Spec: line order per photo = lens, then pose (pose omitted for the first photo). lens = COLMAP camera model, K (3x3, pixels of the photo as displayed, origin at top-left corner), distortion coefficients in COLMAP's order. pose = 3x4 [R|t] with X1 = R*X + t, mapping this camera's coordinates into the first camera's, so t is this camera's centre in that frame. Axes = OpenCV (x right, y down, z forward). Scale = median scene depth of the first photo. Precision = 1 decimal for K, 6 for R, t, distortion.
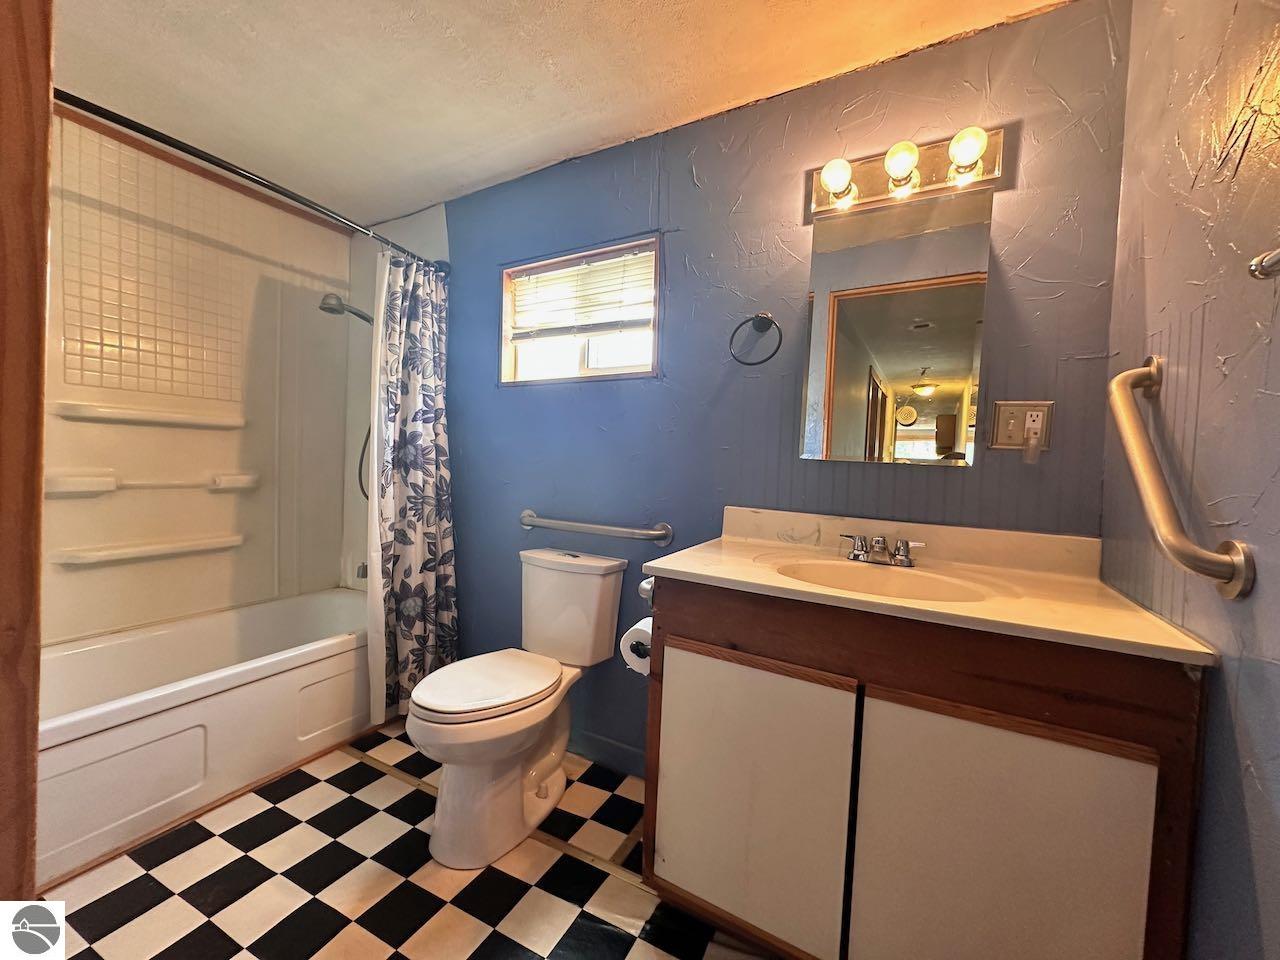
lens RADIAL K [[510.0, 0, 638.7], [0, 510.0, 479.7], [0, 0, 1]] dist [-0.003233, 0.000444]
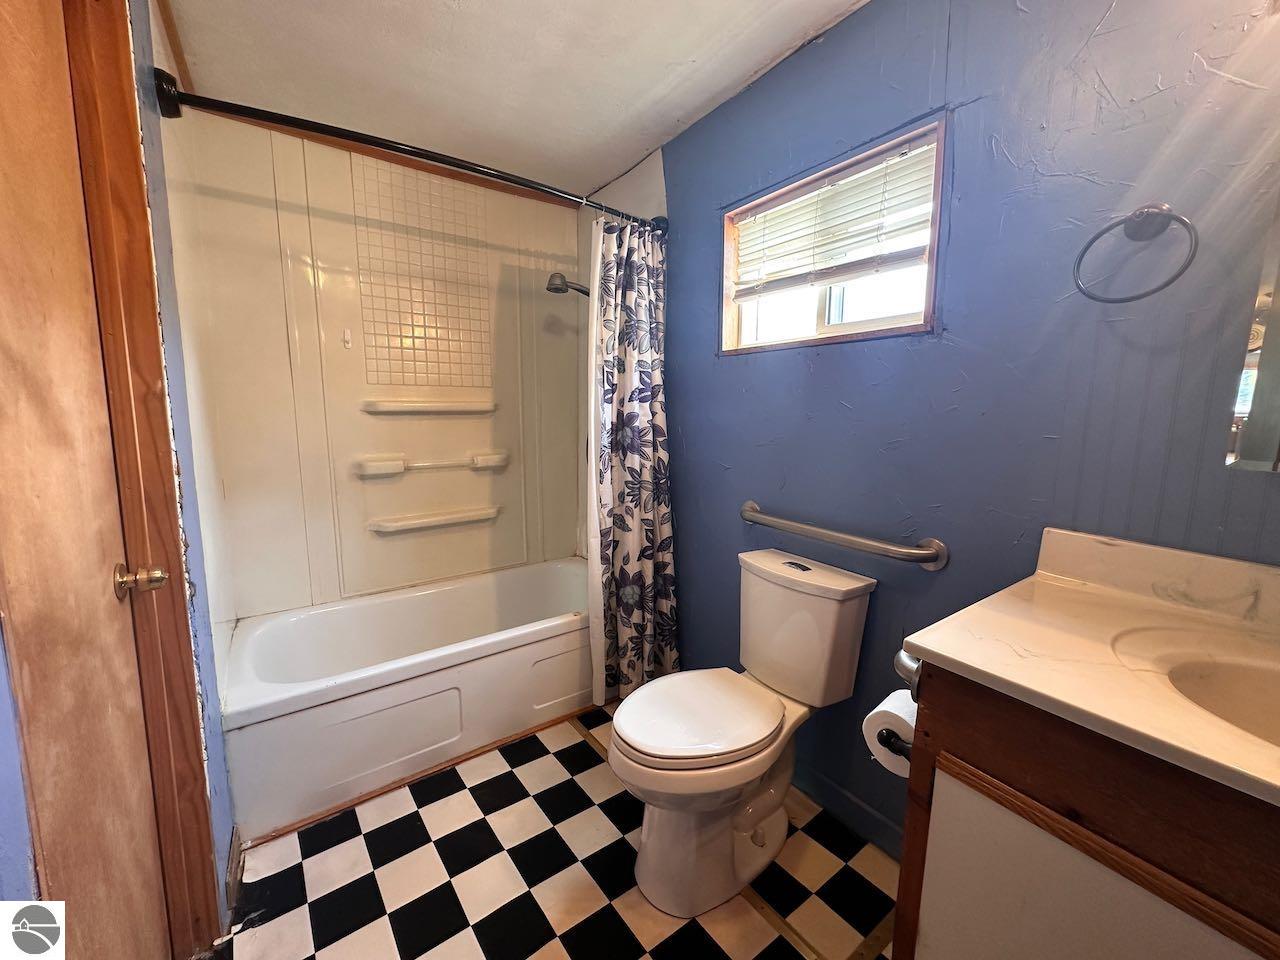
lens RADIAL K [[510.0, 0, 638.7], [0, 510.0, 479.7], [0, 0, 1]] dist [-0.003233, 0.000444]
pose [[0.897180, 0.033340, -0.440405, -0.009300], [0.010106, 0.995336, 0.095937, -0.061288], [0.441550, -0.090523, 0.892658, 0.156833]]
